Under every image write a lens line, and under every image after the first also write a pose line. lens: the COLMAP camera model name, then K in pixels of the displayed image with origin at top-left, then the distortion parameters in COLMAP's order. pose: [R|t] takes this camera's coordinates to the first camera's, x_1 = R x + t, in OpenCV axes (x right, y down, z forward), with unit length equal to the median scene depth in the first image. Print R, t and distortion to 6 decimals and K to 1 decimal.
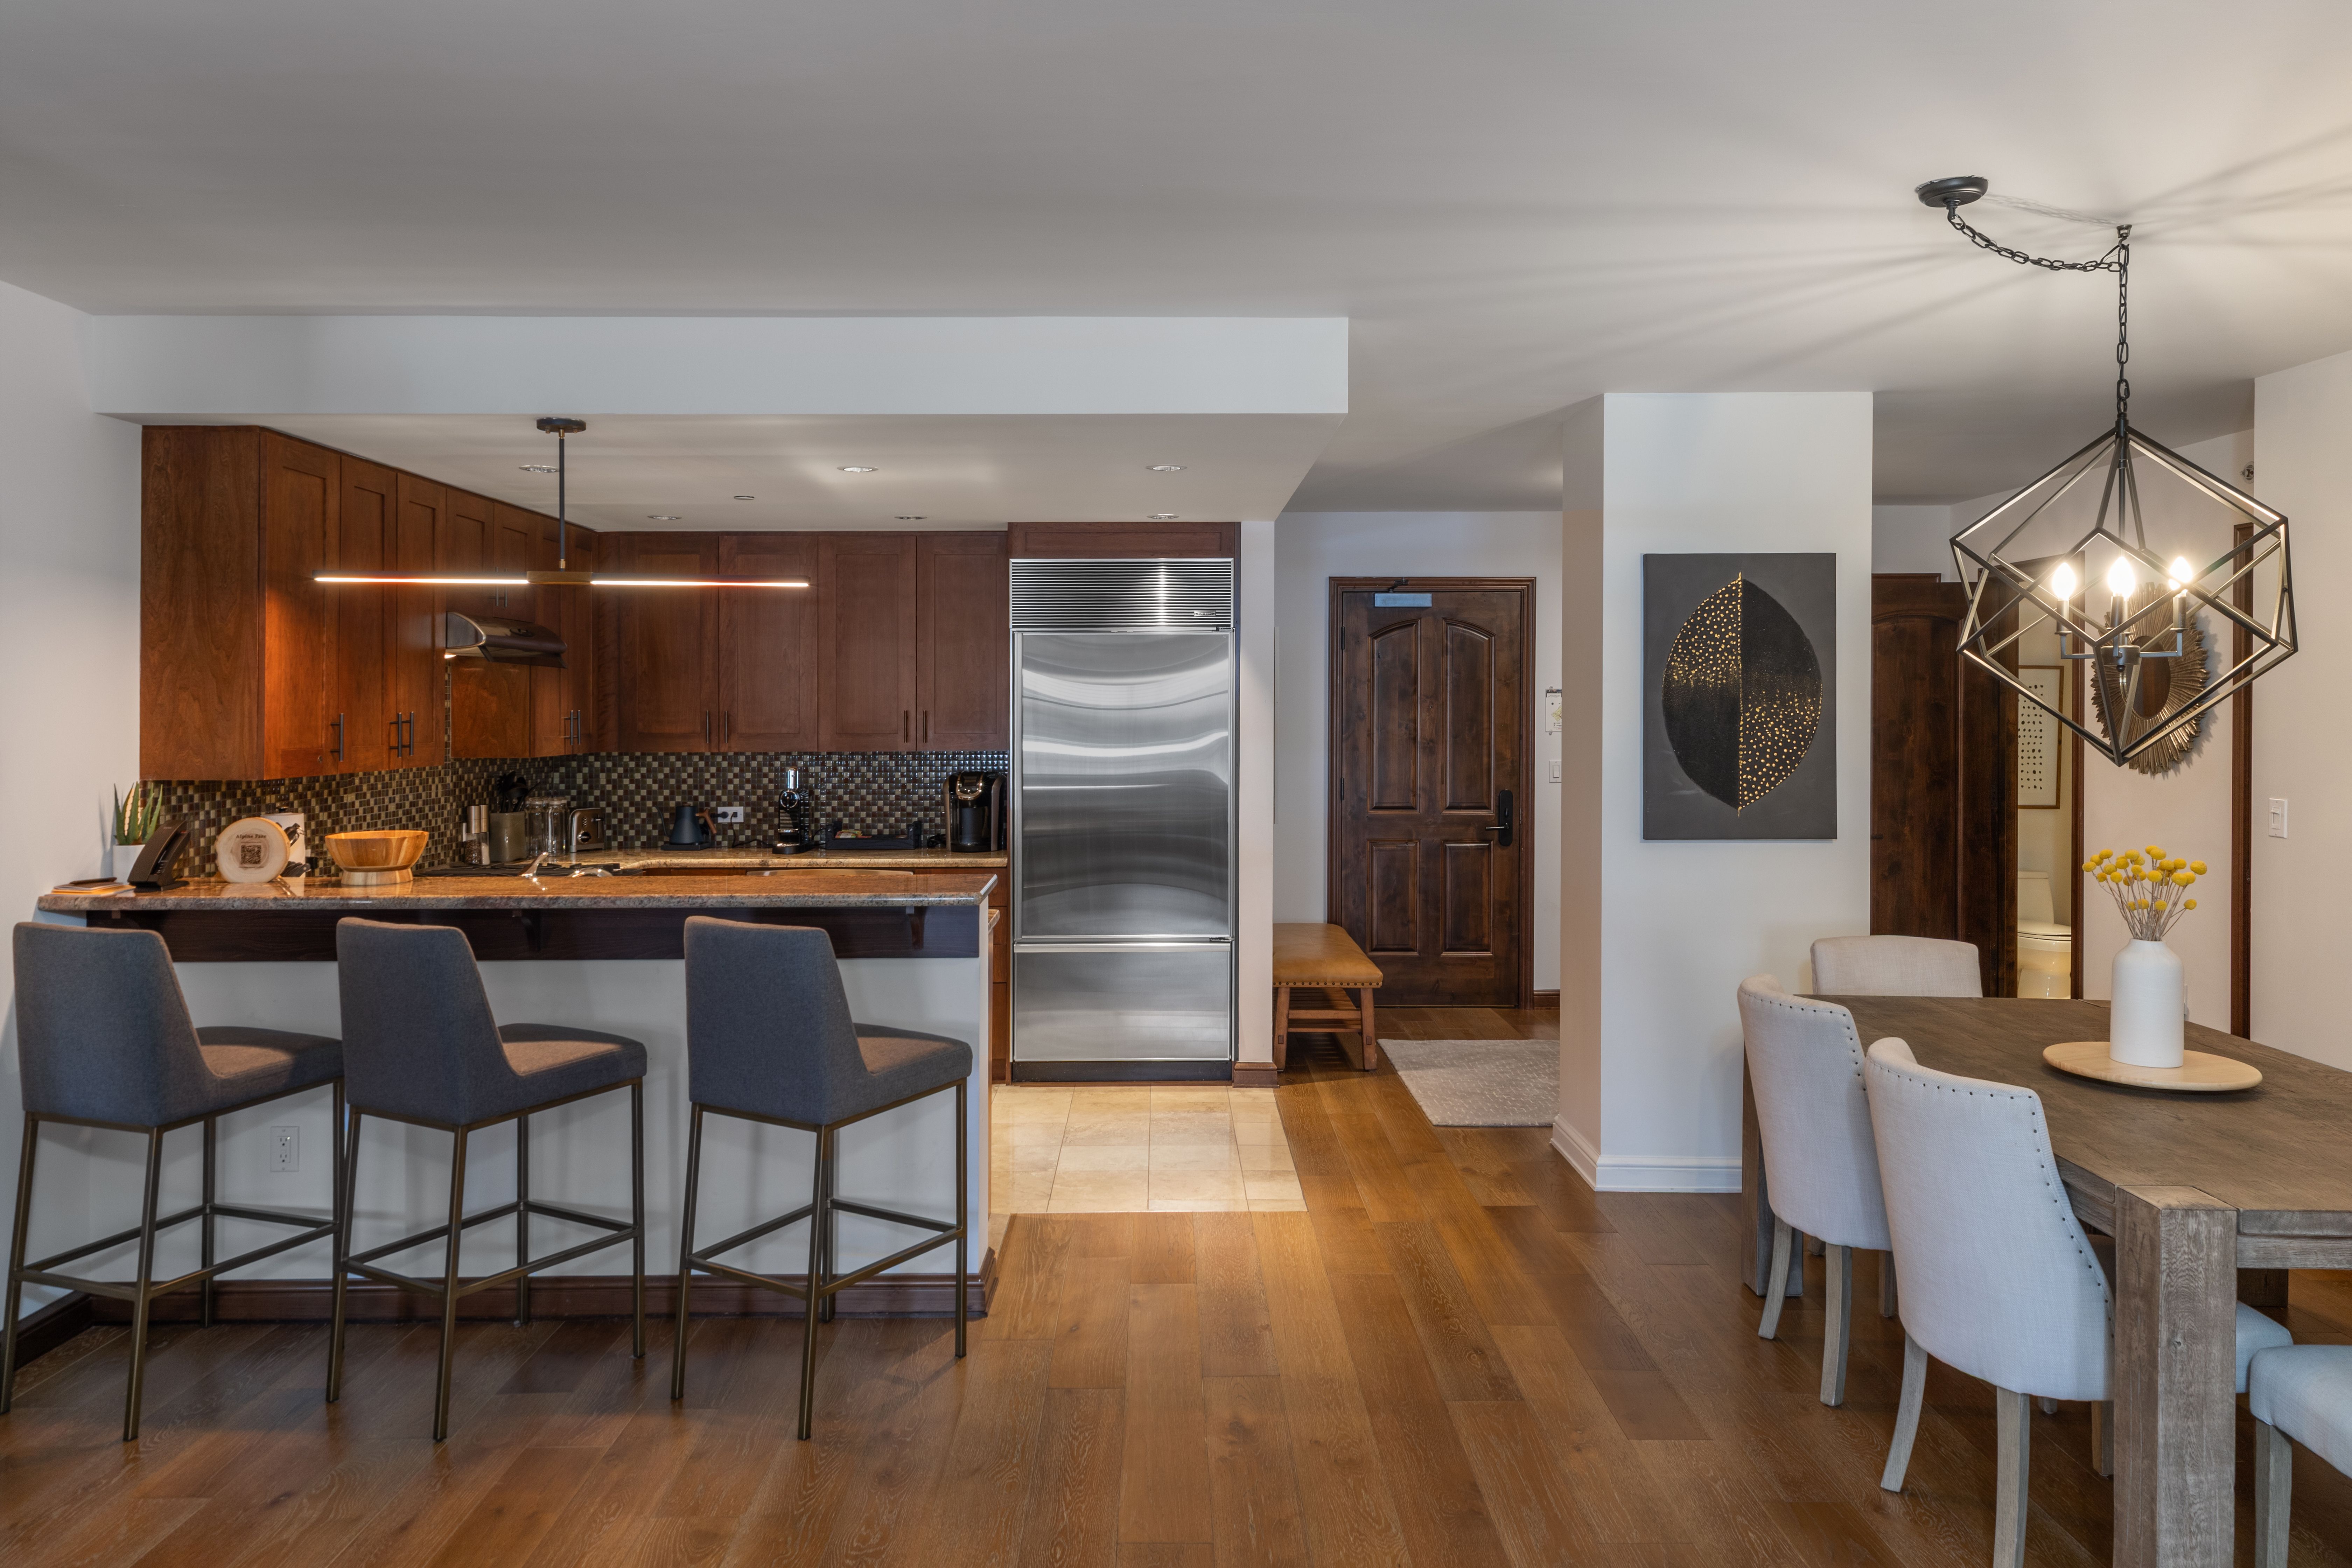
lens RADIAL K [[1759.1, 0, 1155.3], [0, 1759.1, 660.1], [0, 0, 1]] dist [0.020925, 0.005171]
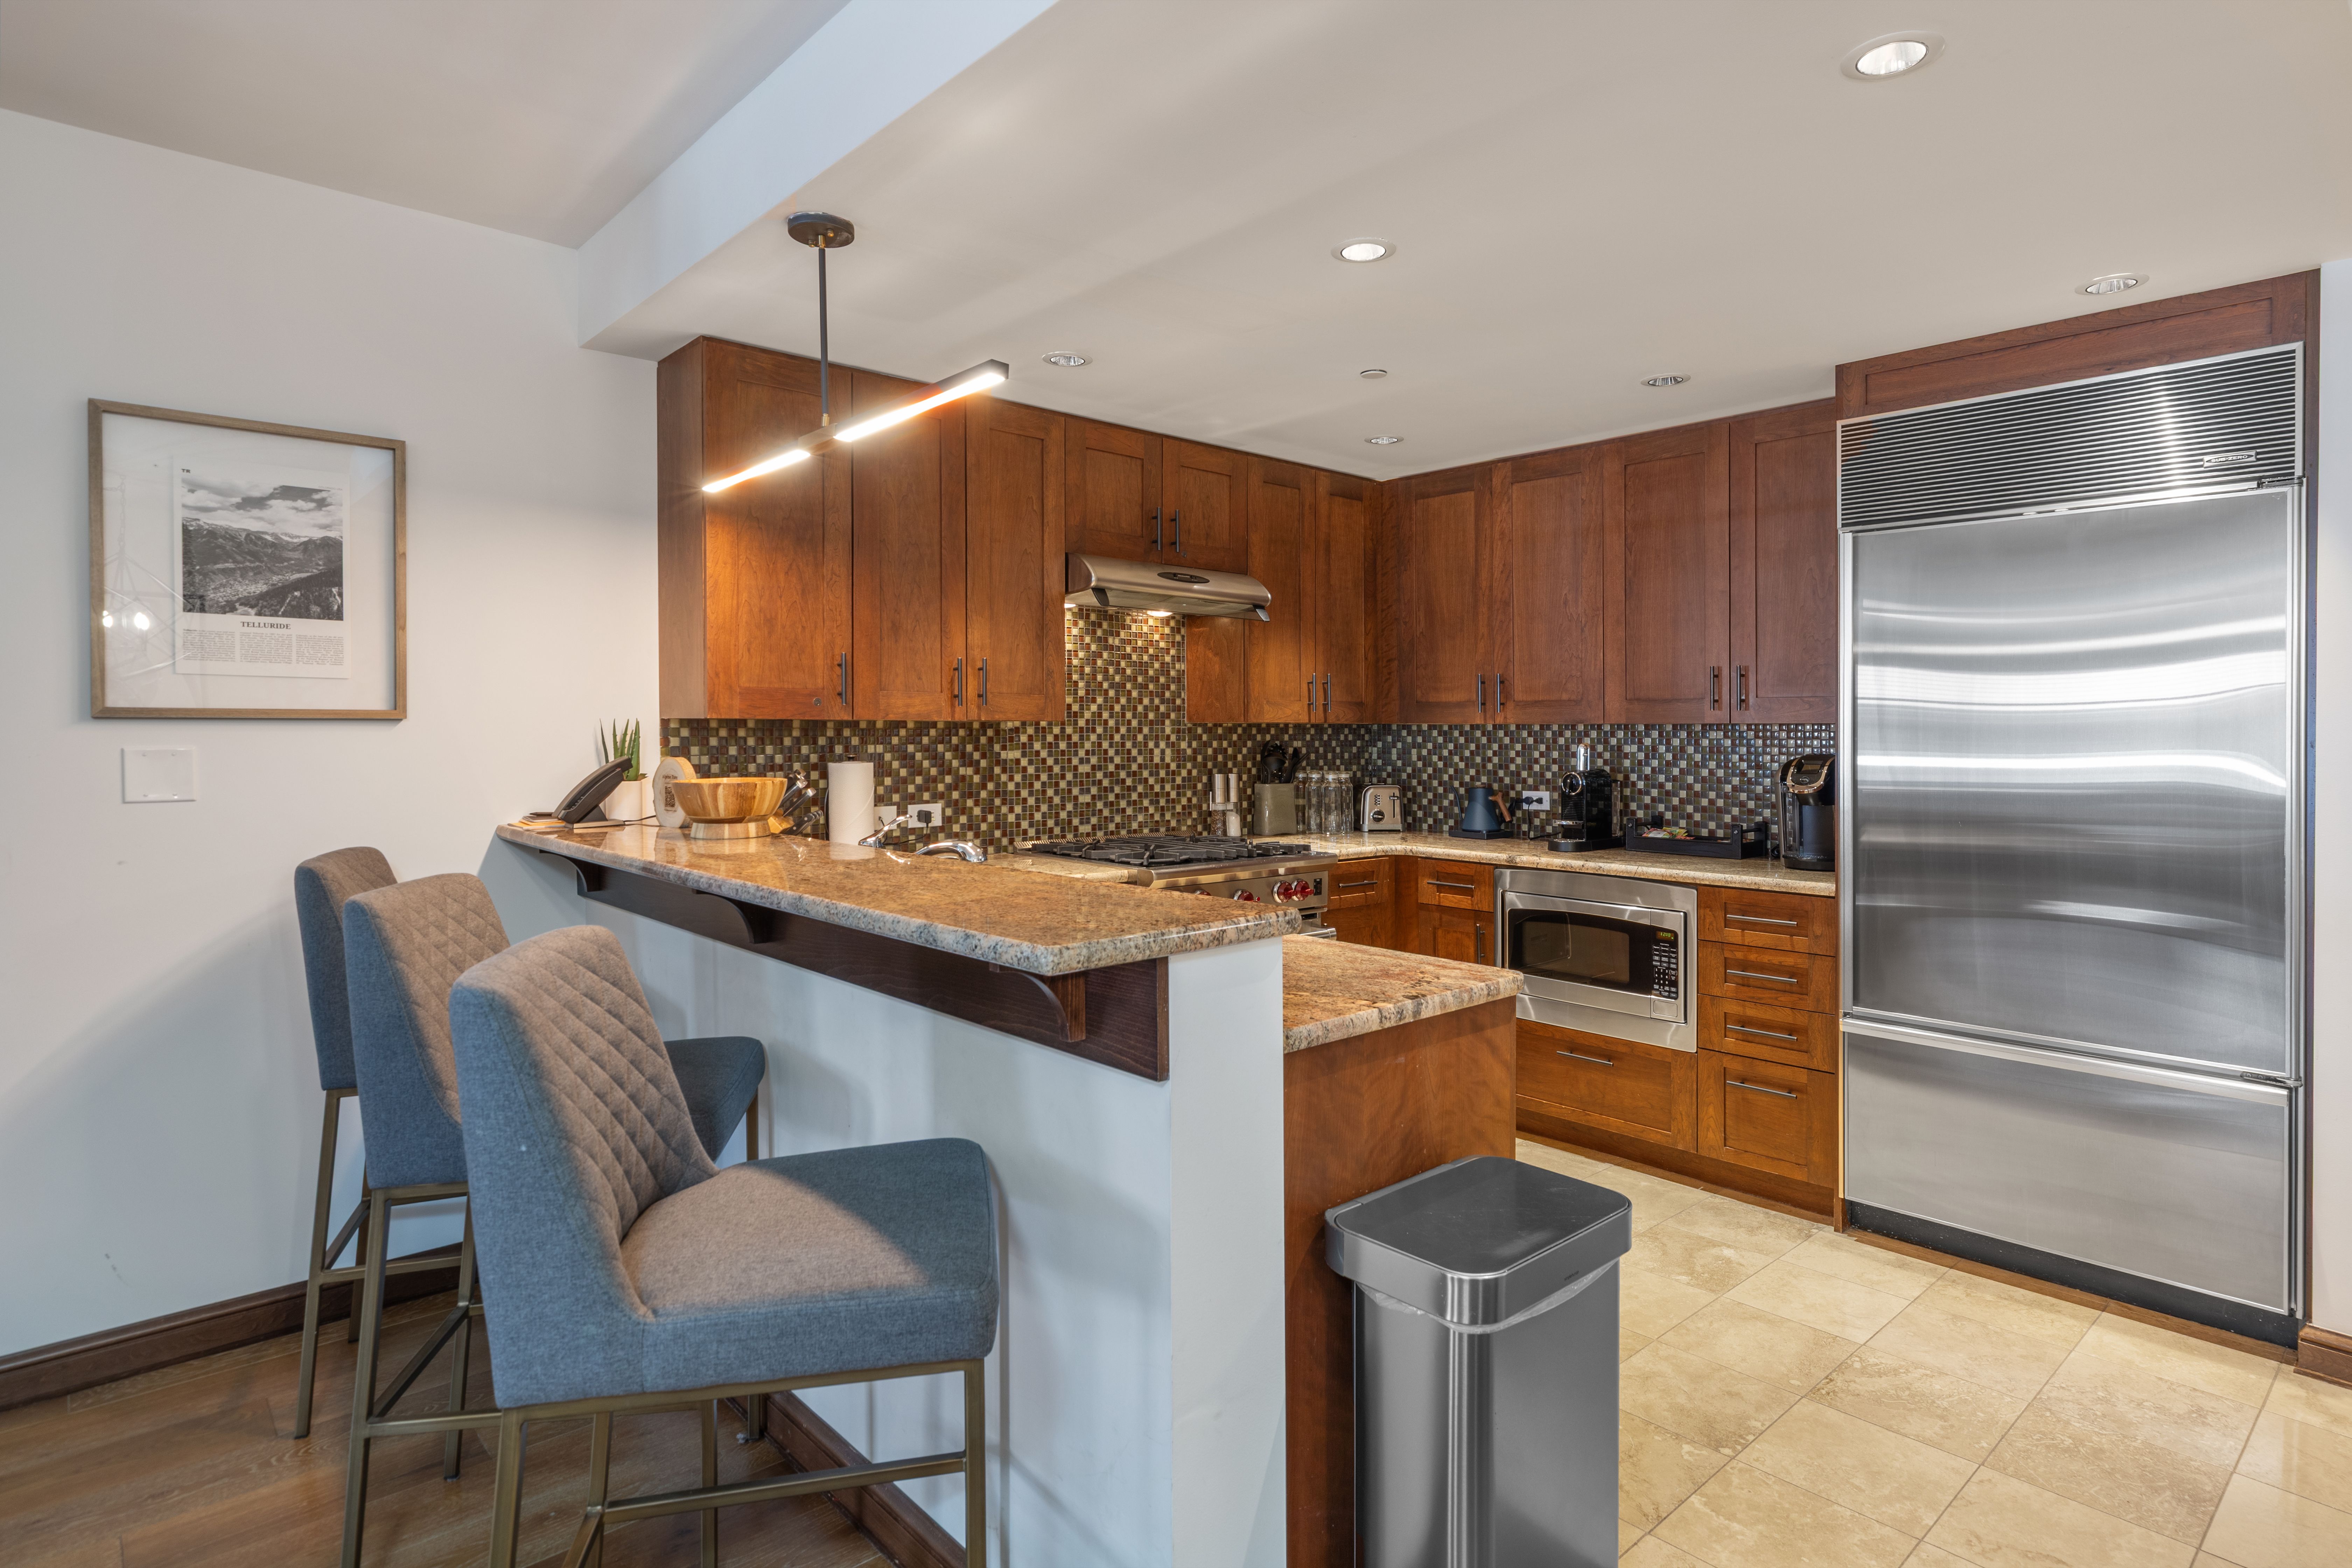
lens RADIAL K [[1265.3, 0, 1150.6], [0, 1265.3, 717.4], [0, 0, 1]] dist [0.003547, -0.001380]
pose [[0.664430, -0.001625, -0.747348, 0.096486], [0.012301, 0.999886, 0.008762, 0.043655], [0.747249, -0.015015, 0.664375, 0.496944]]
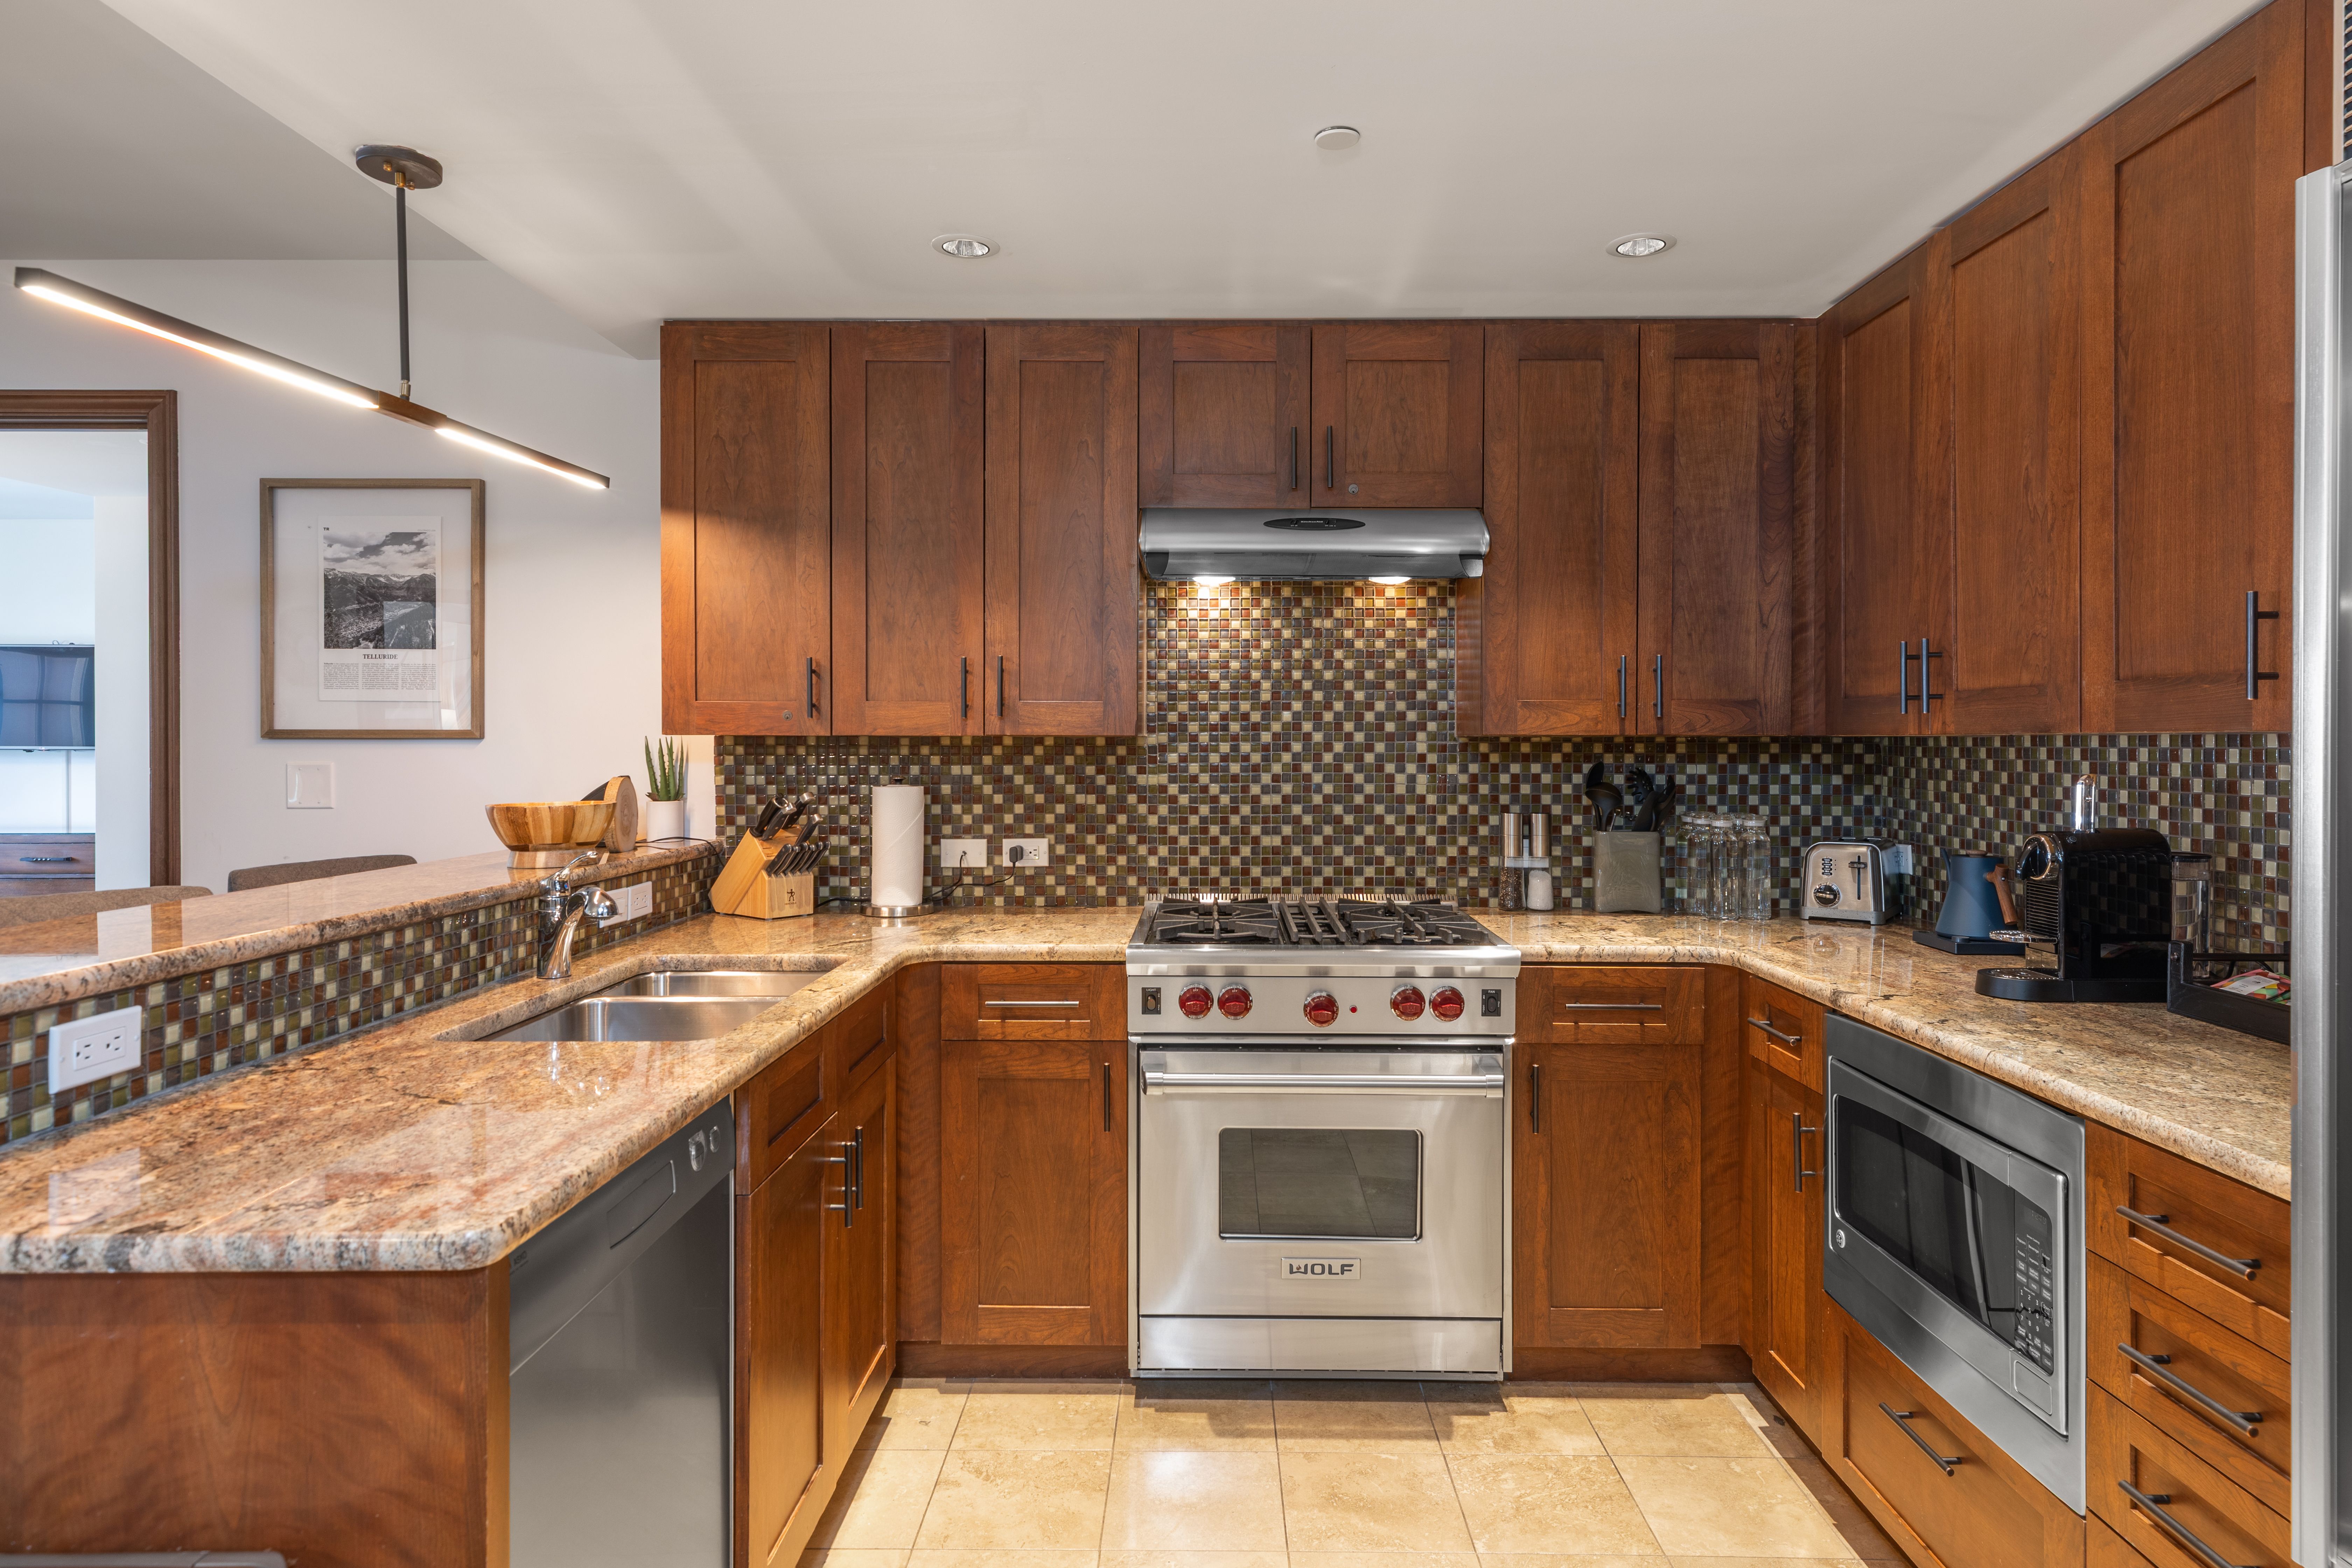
lens RADIAL K [[1329.1, 0, 1157.7], [0, 1329.1, 737.6], [0, 0, 1]] dist [0.009109, -0.003369]
pose [[-0.012844, -0.001688, -0.999916, 0.089050], [0.022507, 0.999745, -0.001977, 0.051152], [0.999664, -0.022531, -0.012802, 0.843031]]
